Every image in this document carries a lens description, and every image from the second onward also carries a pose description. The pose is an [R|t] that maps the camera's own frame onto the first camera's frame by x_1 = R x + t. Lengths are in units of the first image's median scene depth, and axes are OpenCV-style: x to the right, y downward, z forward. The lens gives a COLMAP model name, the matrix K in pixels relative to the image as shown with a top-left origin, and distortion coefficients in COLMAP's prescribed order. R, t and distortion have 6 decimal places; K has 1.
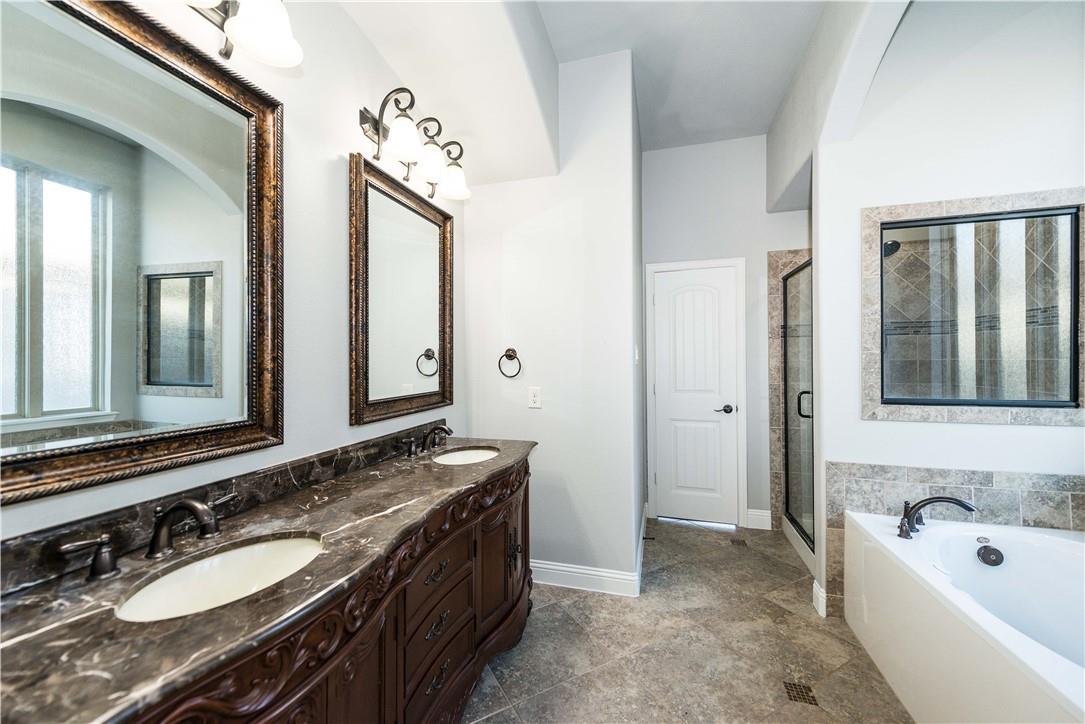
lens RADIAL K [[424.1, 0, 533.0], [0, 424.1, 359.1], [0, 0, 1]] dist [0.010262, -0.002726]
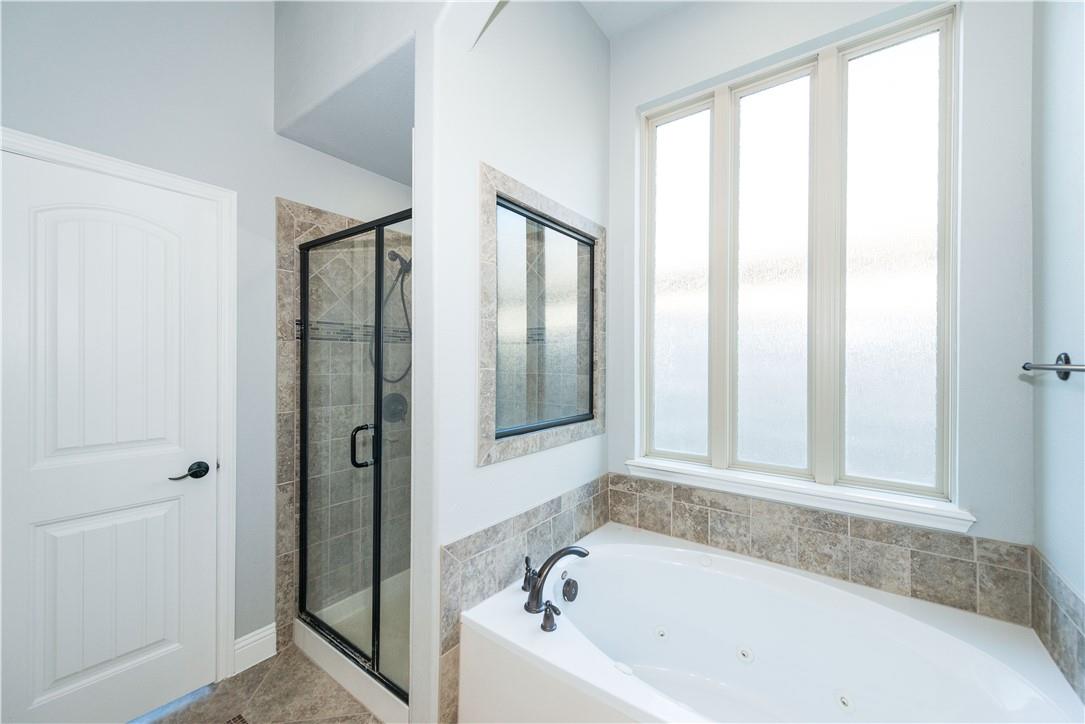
lens RADIAL K [[424.1, 0, 546.0], [0, 424.1, 360.5], [0, 0, 1]] dist [0.010262, -0.002726]
pose [[0.325544, 0.010643, 0.945467, 0.105314], [-0.008902, 0.999927, -0.008191, -0.016979], [-0.945485, -0.005750, 0.325615, 0.447457]]
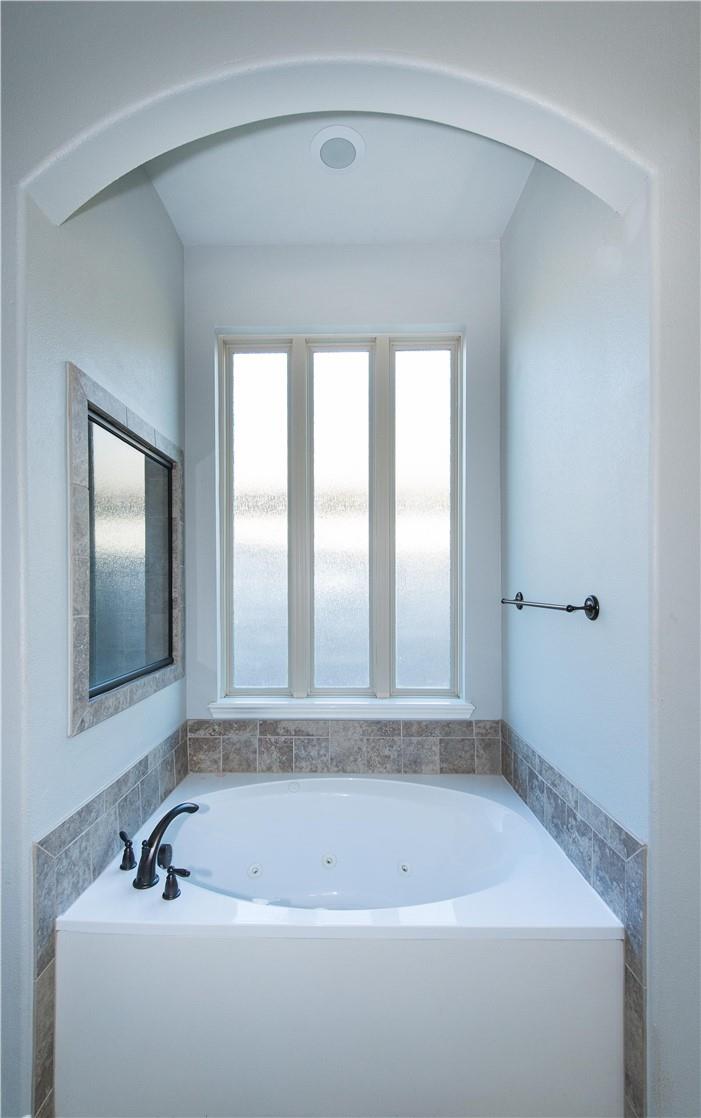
lens RADIAL K [[488.9, 0, 340.8], [0, 488.9, 584.1], [0, 0, 1]] dist [0.002397, -0.001893]
pose [[-0.272972, 0.007827, 0.961990, 0.034130], [0.002418, 0.999969, -0.007450, -0.036121], [-0.962019, 0.000293, -0.272982, 0.553066]]
